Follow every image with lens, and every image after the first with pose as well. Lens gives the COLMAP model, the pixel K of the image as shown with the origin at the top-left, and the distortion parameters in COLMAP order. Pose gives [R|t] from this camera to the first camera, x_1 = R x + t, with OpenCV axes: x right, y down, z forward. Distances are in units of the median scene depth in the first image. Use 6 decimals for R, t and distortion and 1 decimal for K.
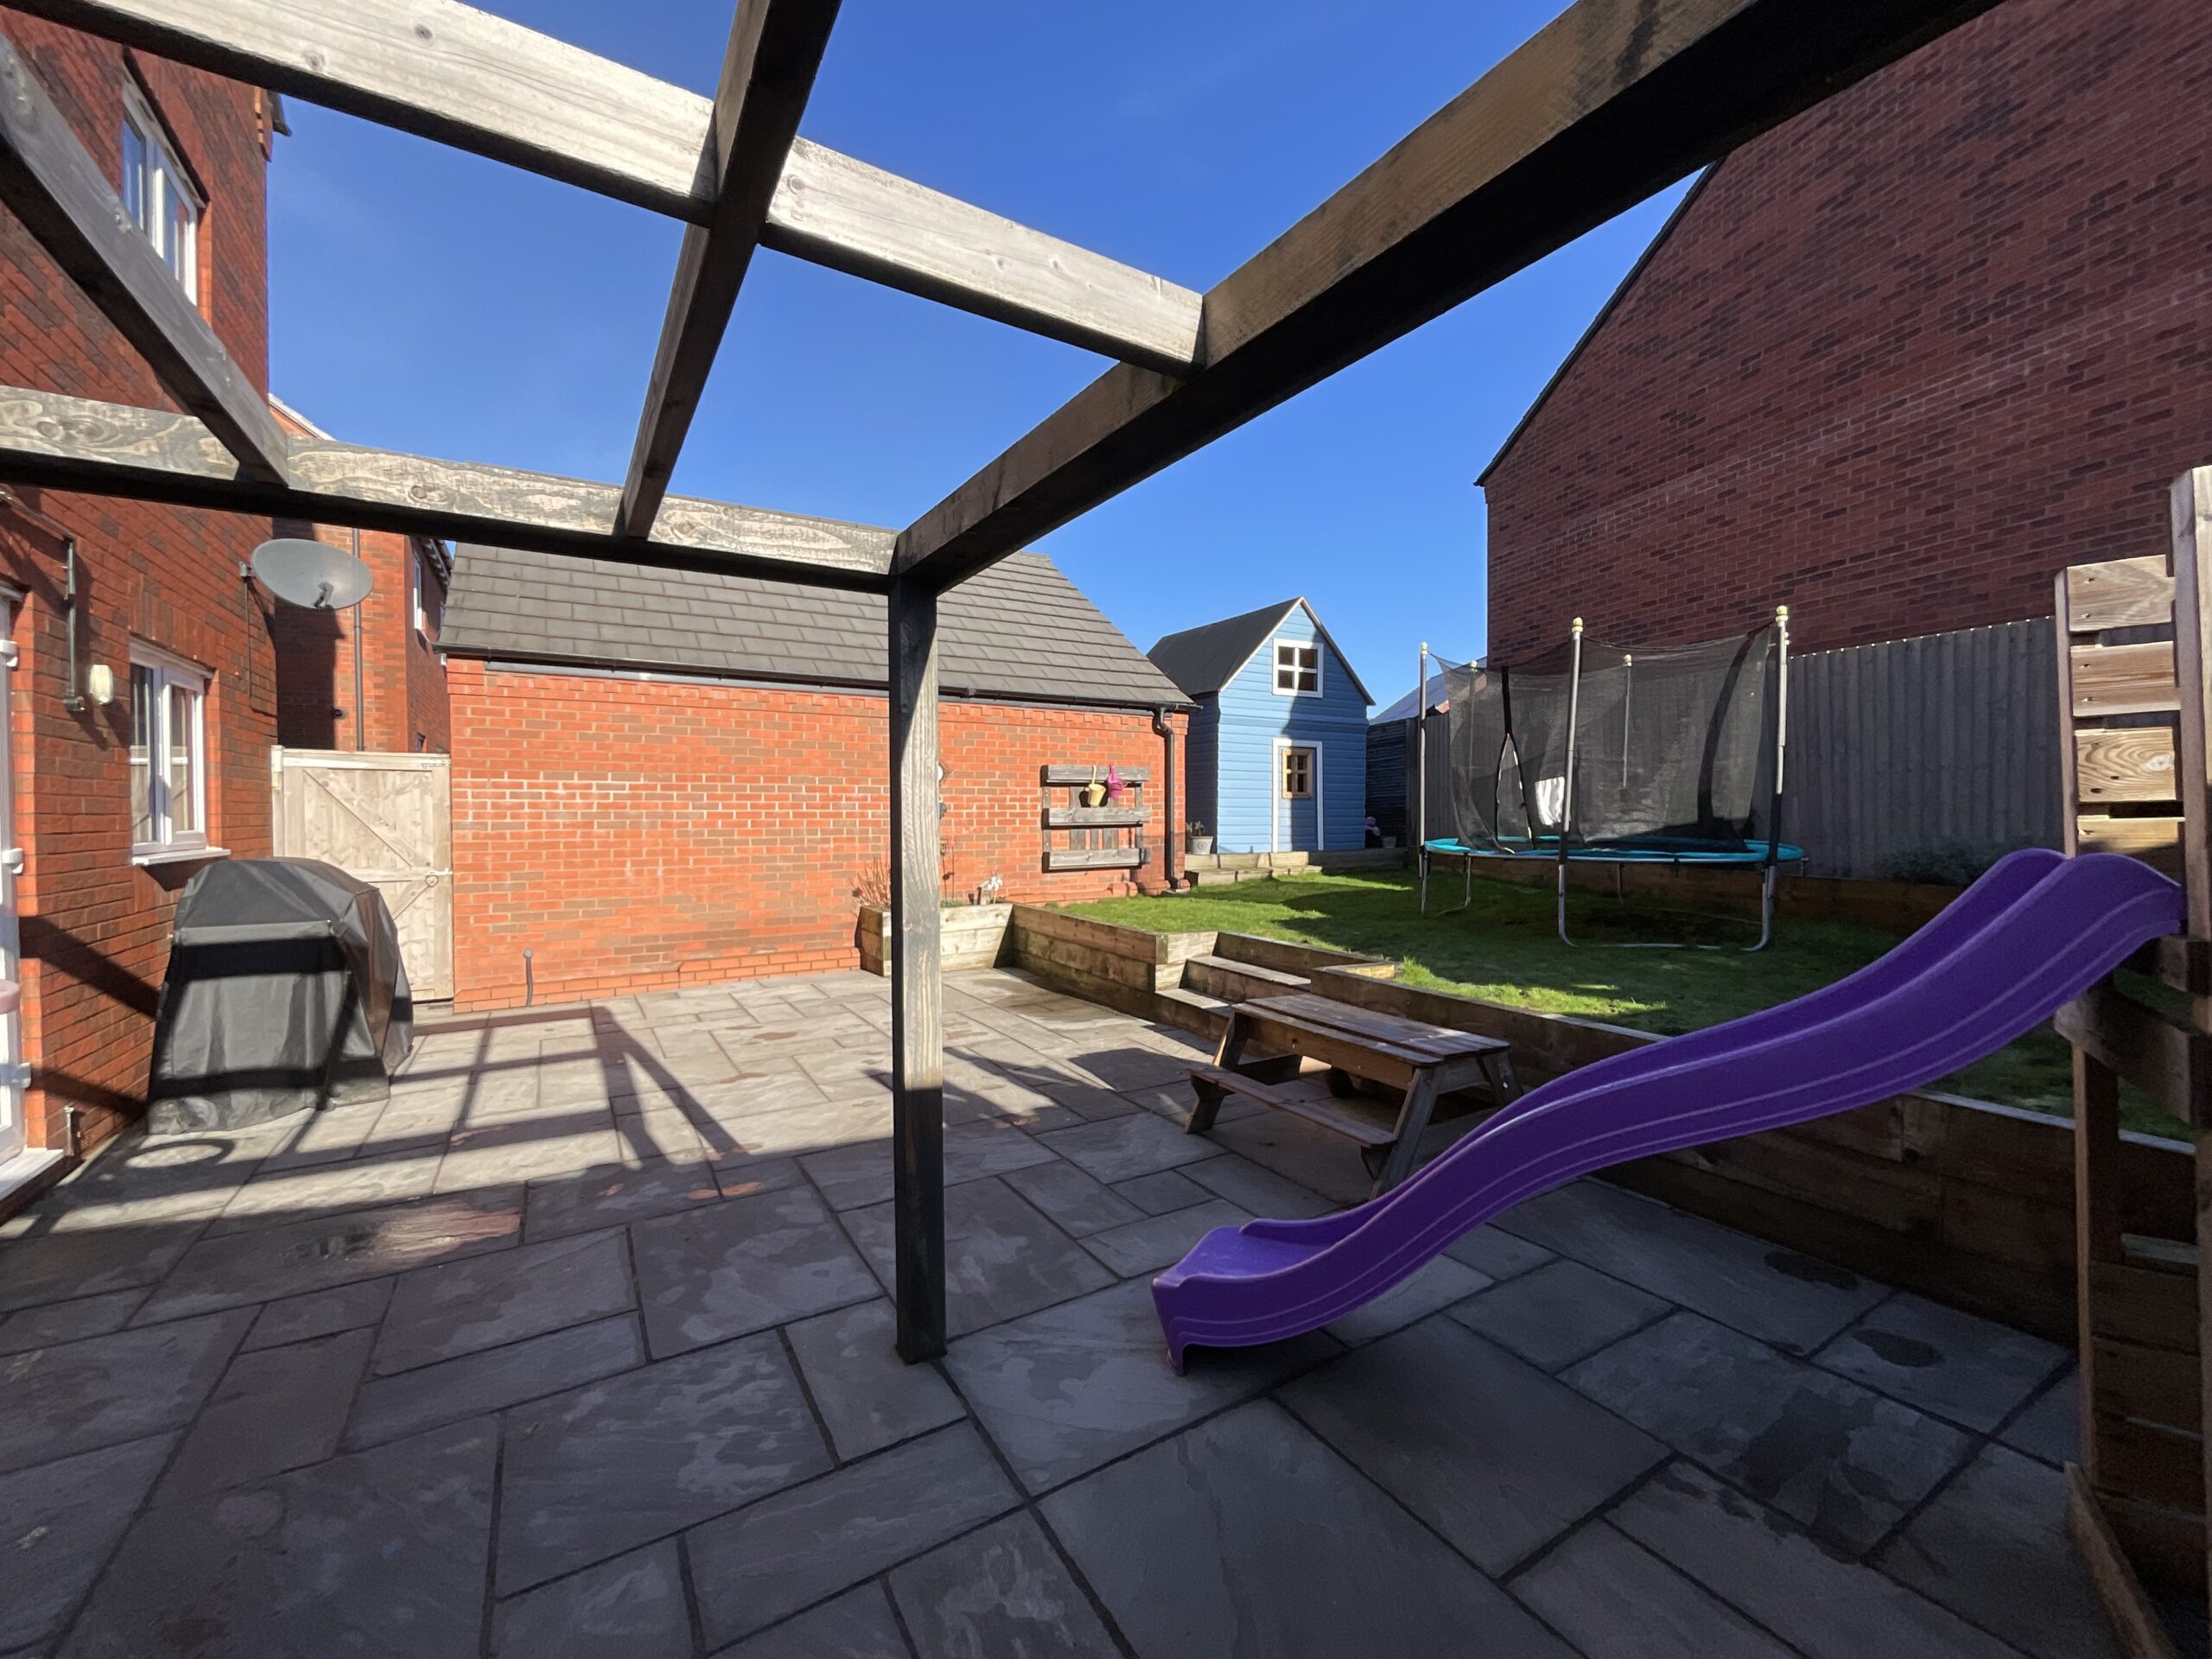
lens RADIAL K [[900.6, 0, 1104.0], [0, 900.6, 825.7], [0, 0, 1]] dist [-0.000623, -0.000702]
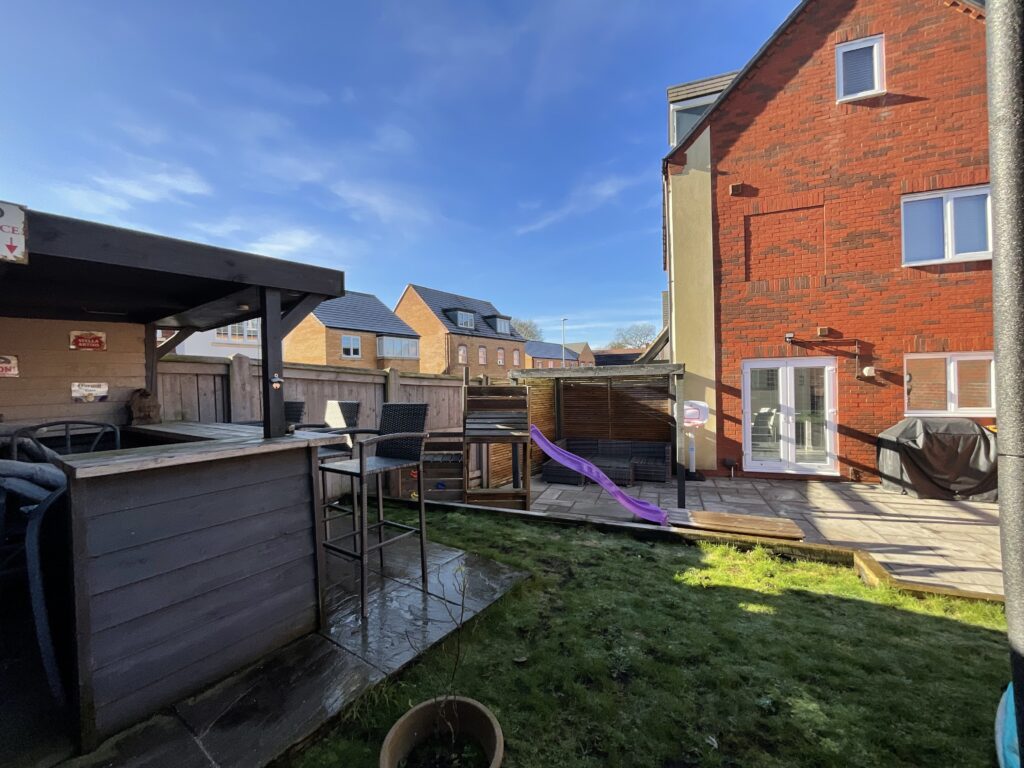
lens RADIAL K [[414.6, 0, 508.3], [0, 414.6, 383.3], [0, 0, 1]] dist [0.001283, 0.000090]
pose [[-0.785971, 0.024457, -0.617780, 0.732104], [0.016116, 0.999688, 0.019073, -0.087853], [0.618054, 0.005034, -0.786120, 0.788402]]
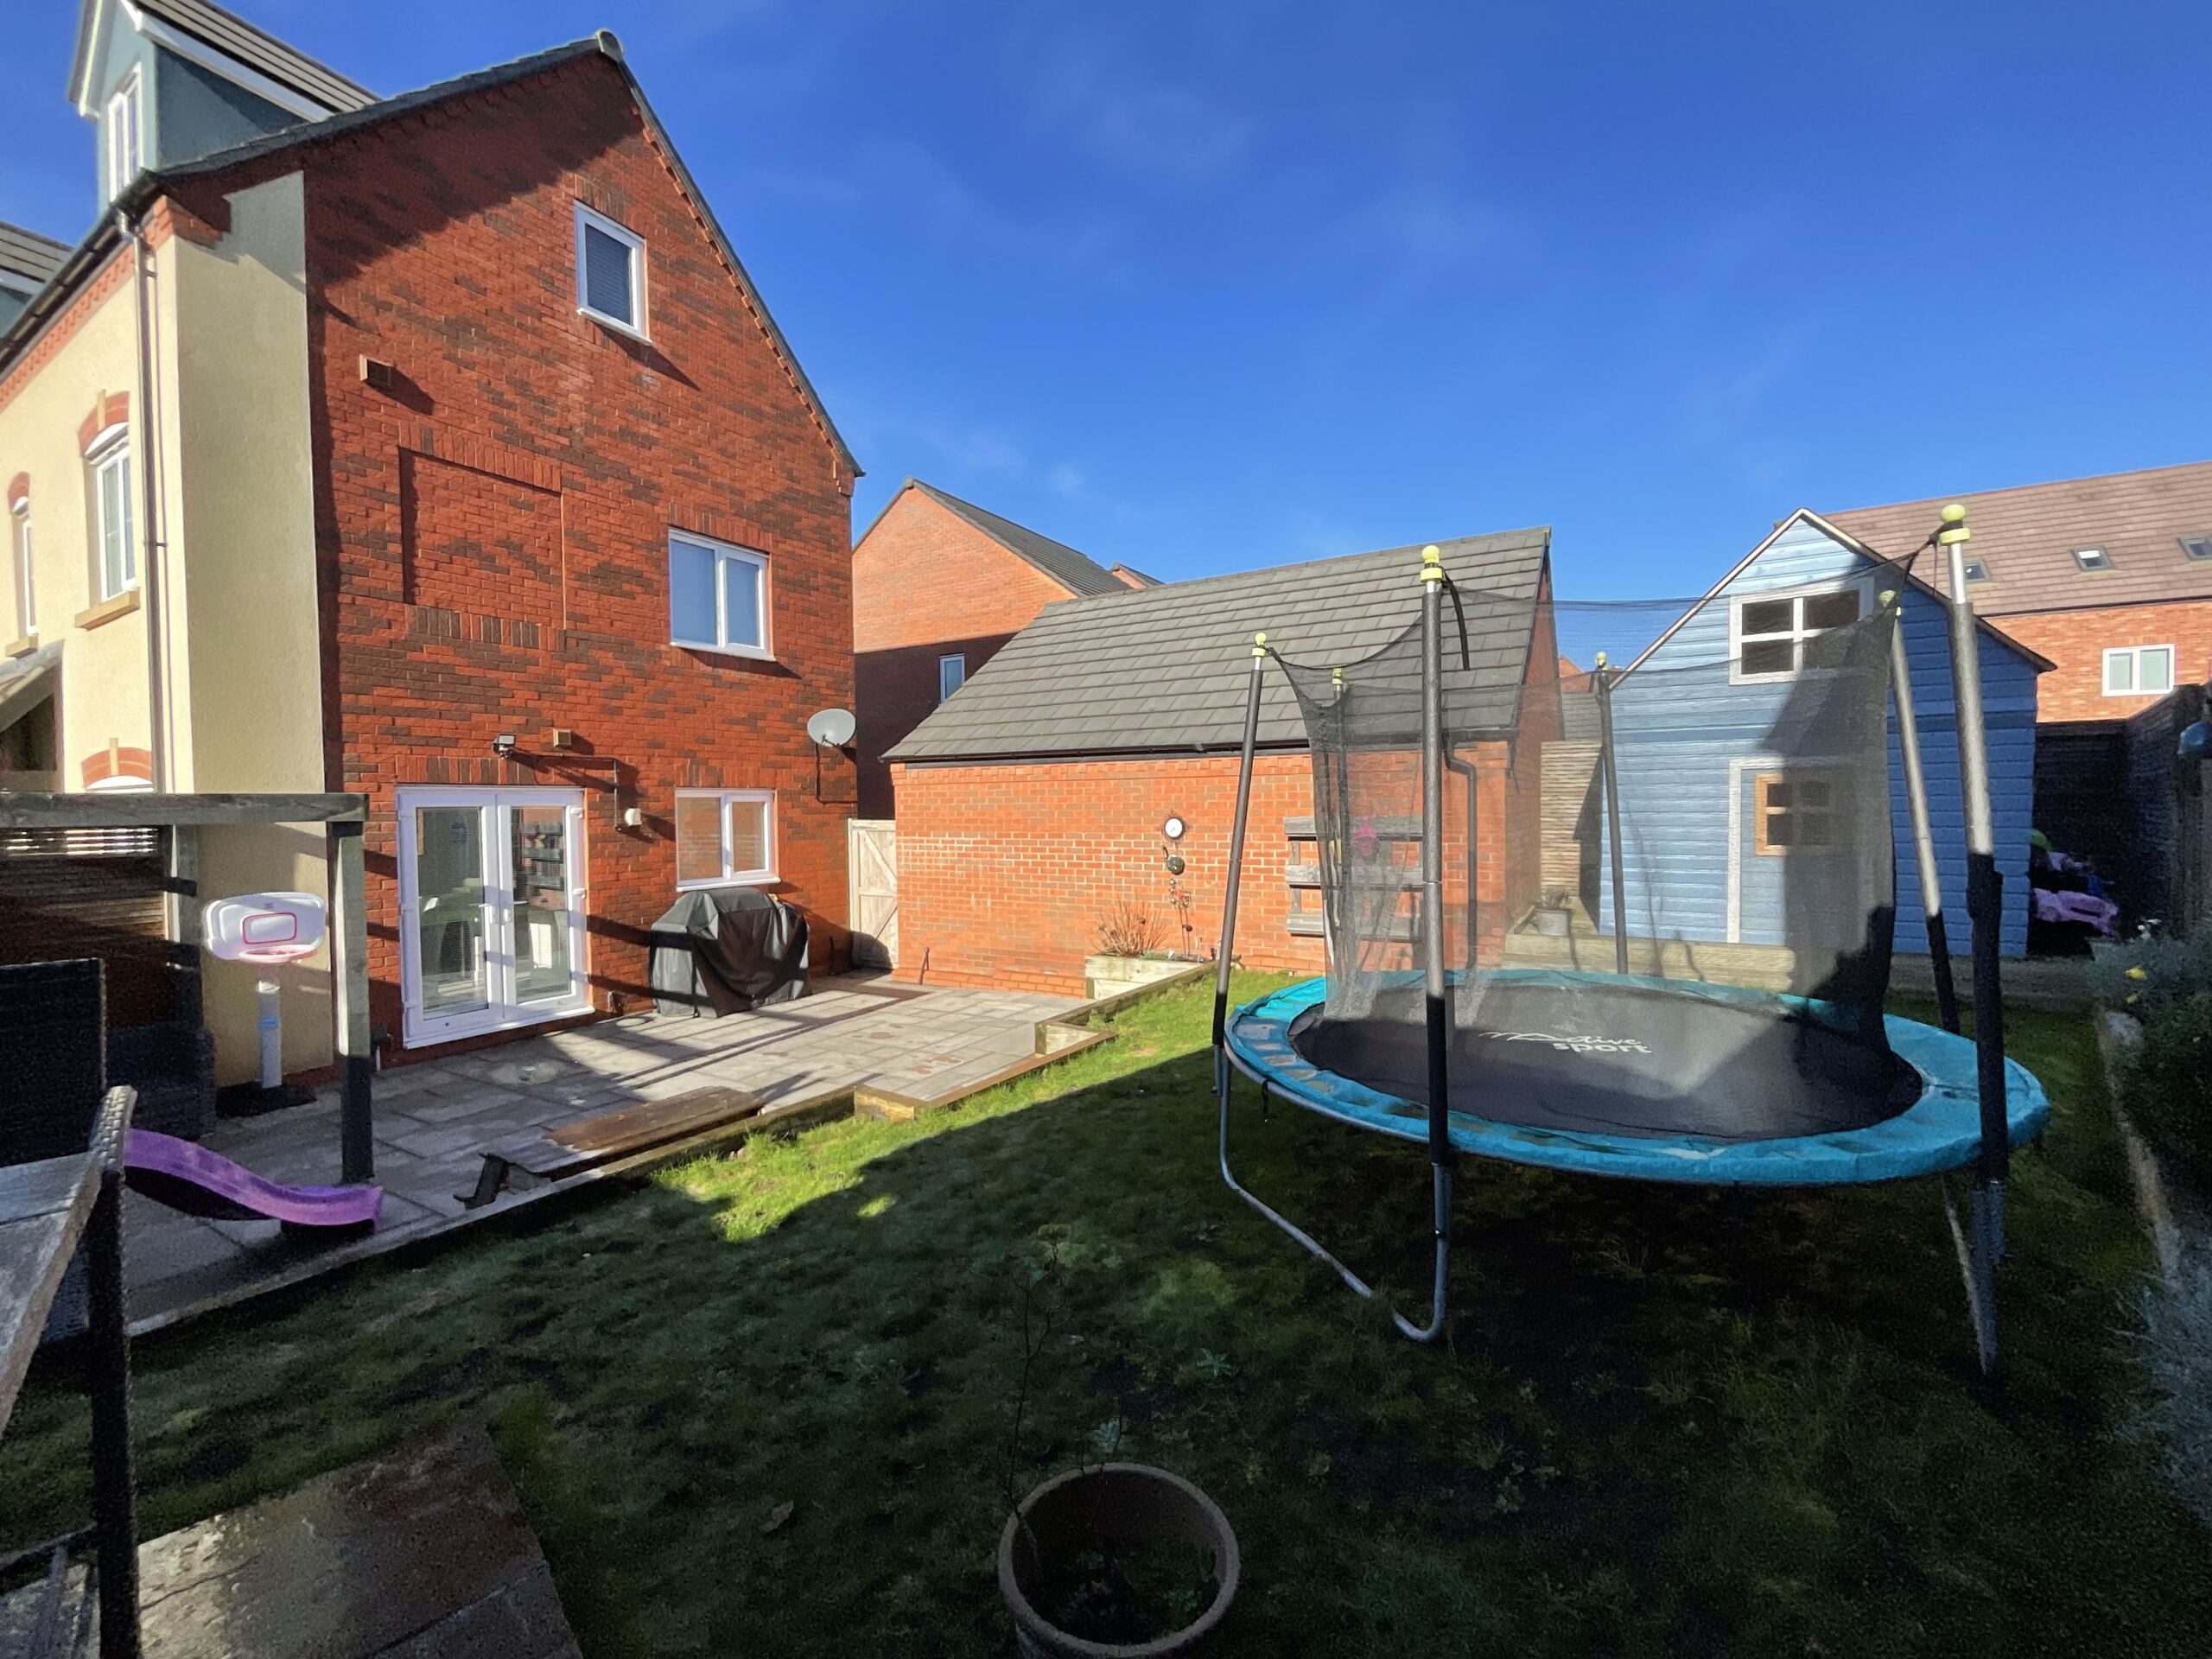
lens RADIAL K [[900.6, 0, 1104.0], [0, 900.6, 825.7], [0, 0, 1]] dist [-0.000623, -0.000702]
pose [[0.466944, 0.016721, -0.884129, 0.823698], [-0.001893, 0.999838, 0.017909, -0.094752], [0.884285, -0.006689, 0.466900, 0.526840]]
